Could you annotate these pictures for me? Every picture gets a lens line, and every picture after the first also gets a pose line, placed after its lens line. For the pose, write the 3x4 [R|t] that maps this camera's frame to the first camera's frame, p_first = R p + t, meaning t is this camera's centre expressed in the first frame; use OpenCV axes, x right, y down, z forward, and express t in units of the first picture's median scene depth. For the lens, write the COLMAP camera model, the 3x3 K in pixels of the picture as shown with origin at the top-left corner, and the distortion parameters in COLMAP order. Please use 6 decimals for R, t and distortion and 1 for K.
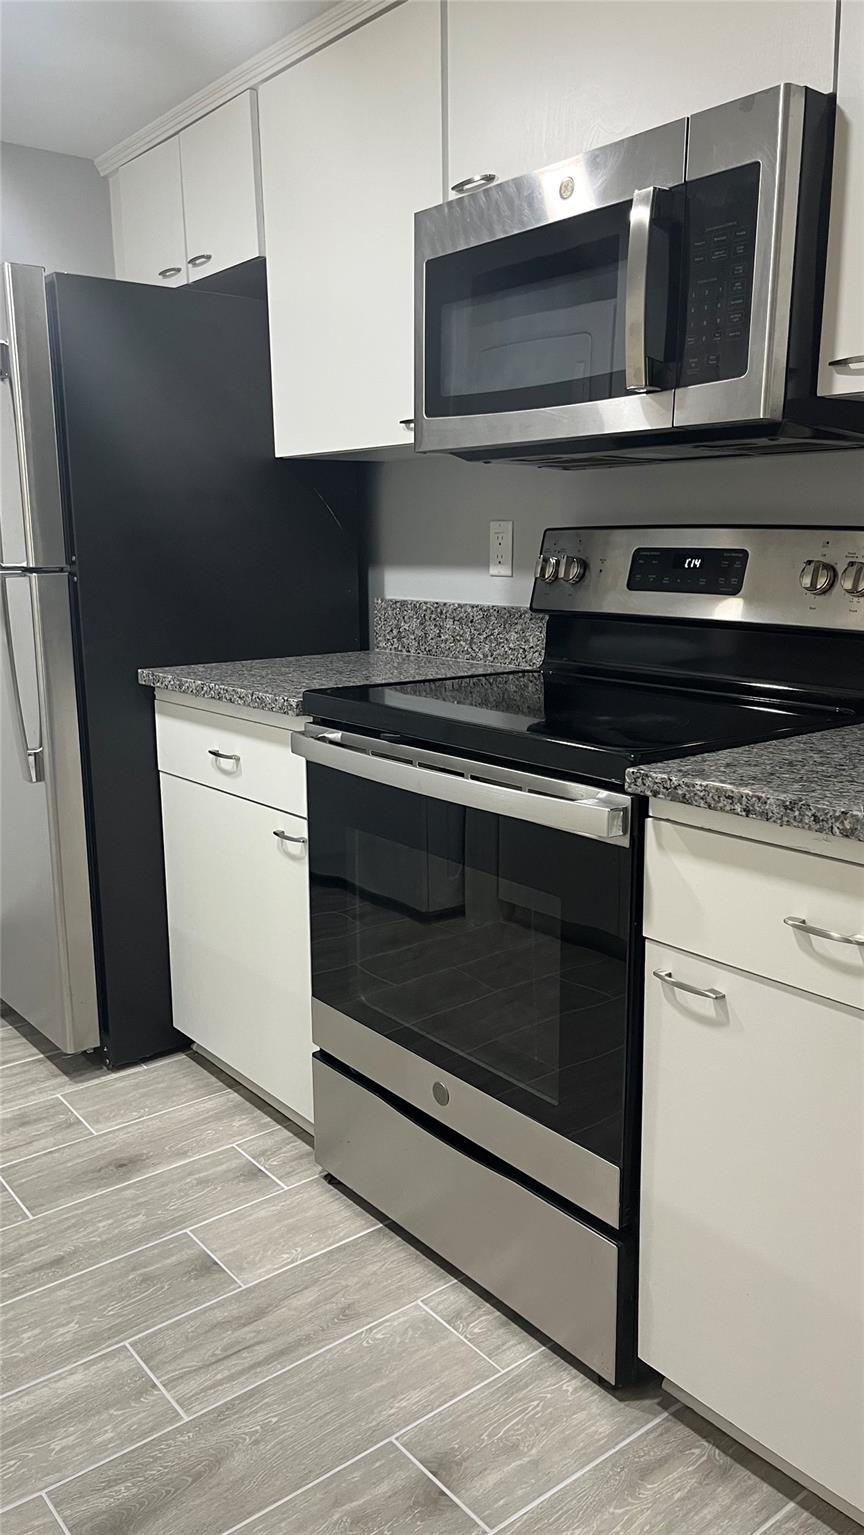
lens RADIAL K [[1153.7, 0, 437.4], [0, 1153.7, 776.8], [0, 0, 1]] dist [0.074871, -0.101666]
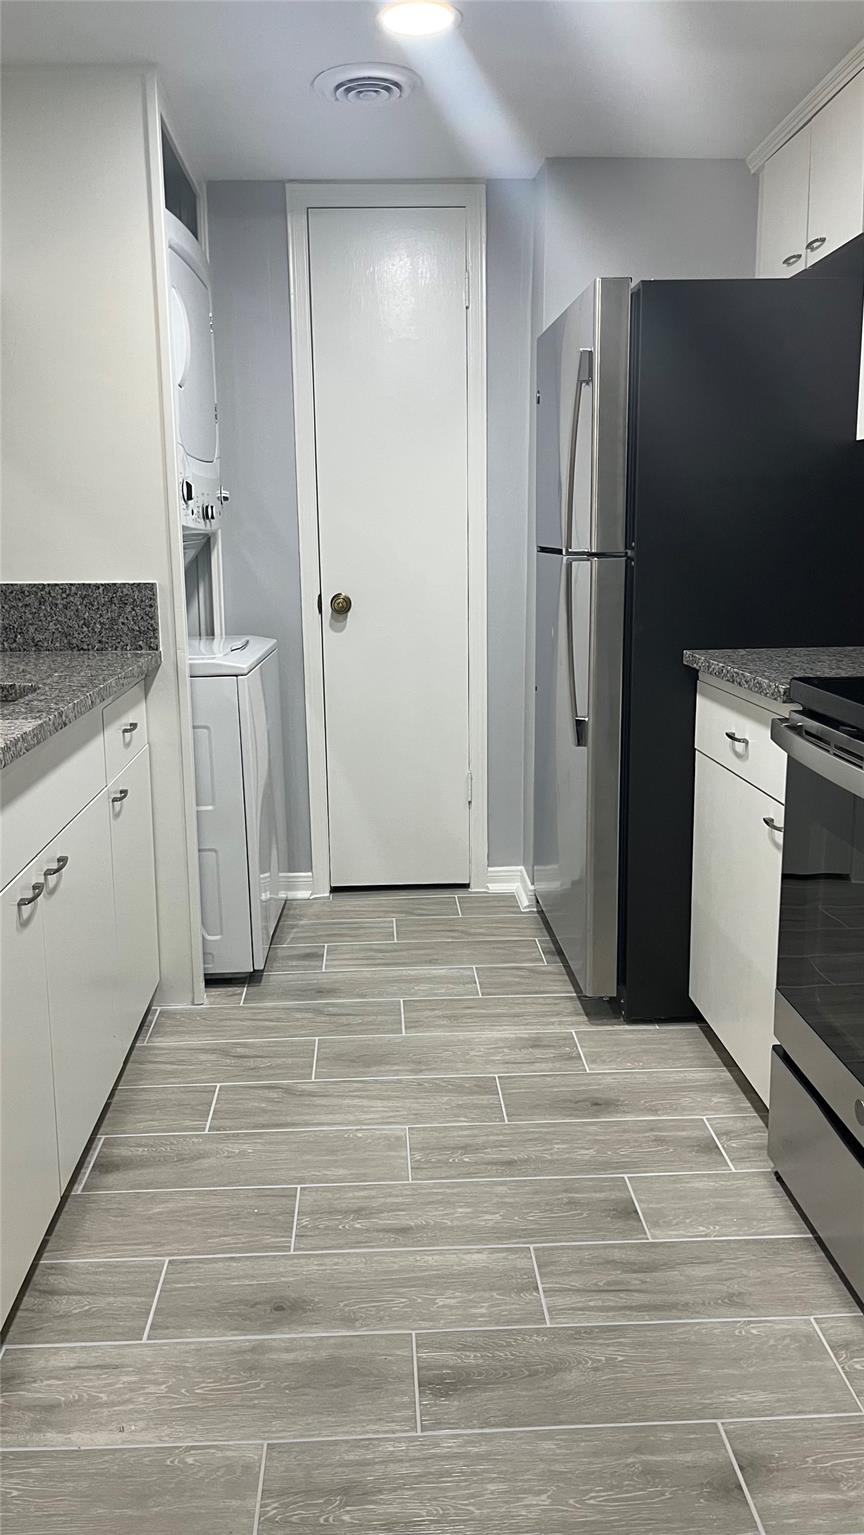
lens RADIAL K [[1153.7, 0, 437.4], [0, 1153.7, 776.8], [0, 0, 1]] dist [0.074871, -0.101666]
pose [[0.817175, 0.118917, -0.563990, 0.198122], [-0.114464, 0.992478, 0.043416, 0.001009], [0.564910, 0.029078, 0.824640, 0.015836]]
